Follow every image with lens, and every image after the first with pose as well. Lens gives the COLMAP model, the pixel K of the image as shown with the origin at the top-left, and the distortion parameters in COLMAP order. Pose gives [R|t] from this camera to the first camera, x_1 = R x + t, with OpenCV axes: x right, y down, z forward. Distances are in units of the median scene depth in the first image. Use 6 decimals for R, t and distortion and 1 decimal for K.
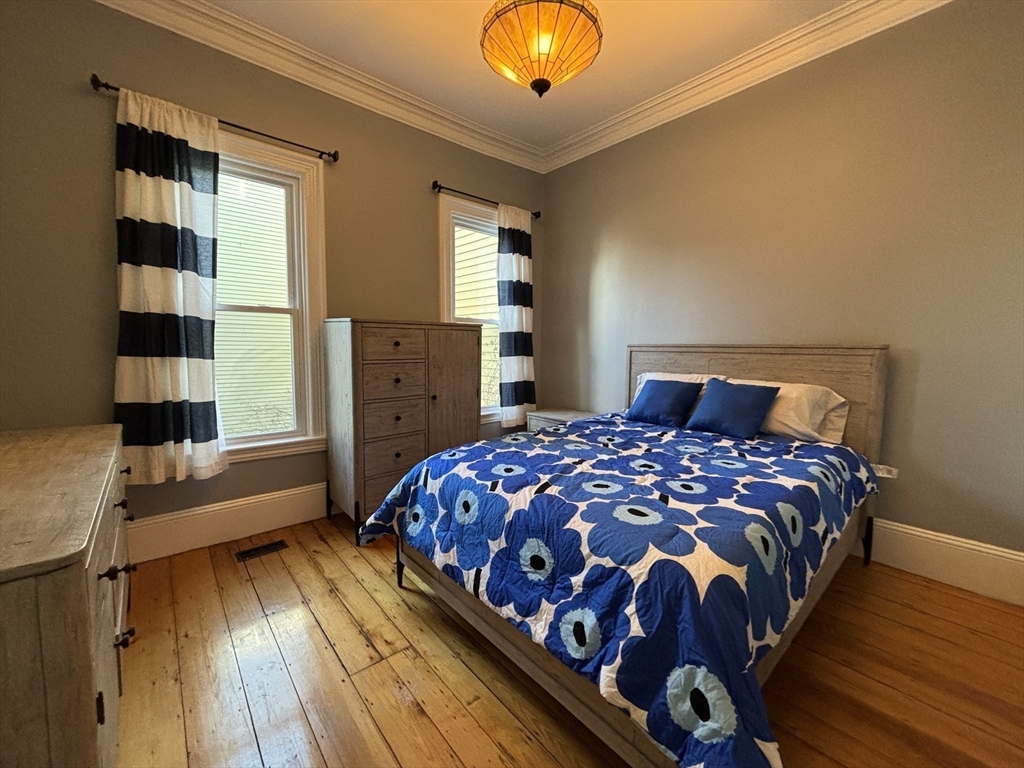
lens RADIAL K [[412.0, 0, 510.6], [0, 412.0, 383.0], [0, 0, 1]] dist [-0.002246, 0.000036]
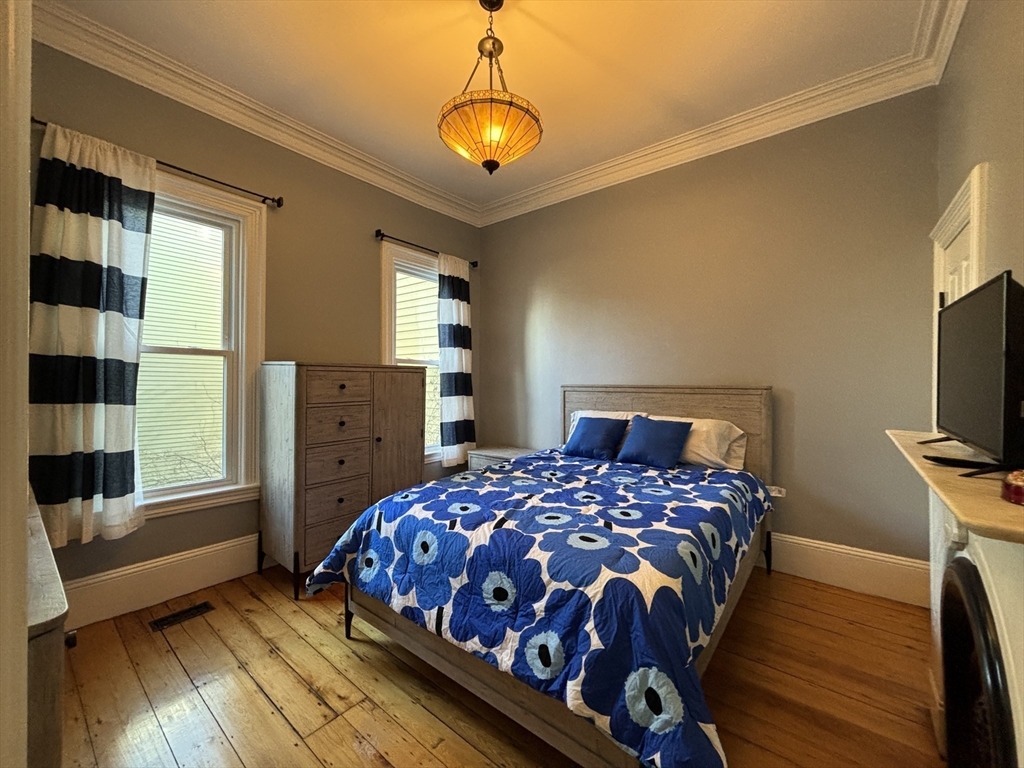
lens RADIAL K [[412.0, 0, 510.6], [0, 412.0, 383.0], [0, 0, 1]] dist [-0.002246, 0.000036]
pose [[0.984571, -0.004585, 0.174923, -0.068692], [0.020050, 0.996029, -0.086746, -0.012830], [-0.173831, 0.088915, 0.980753, -0.077011]]
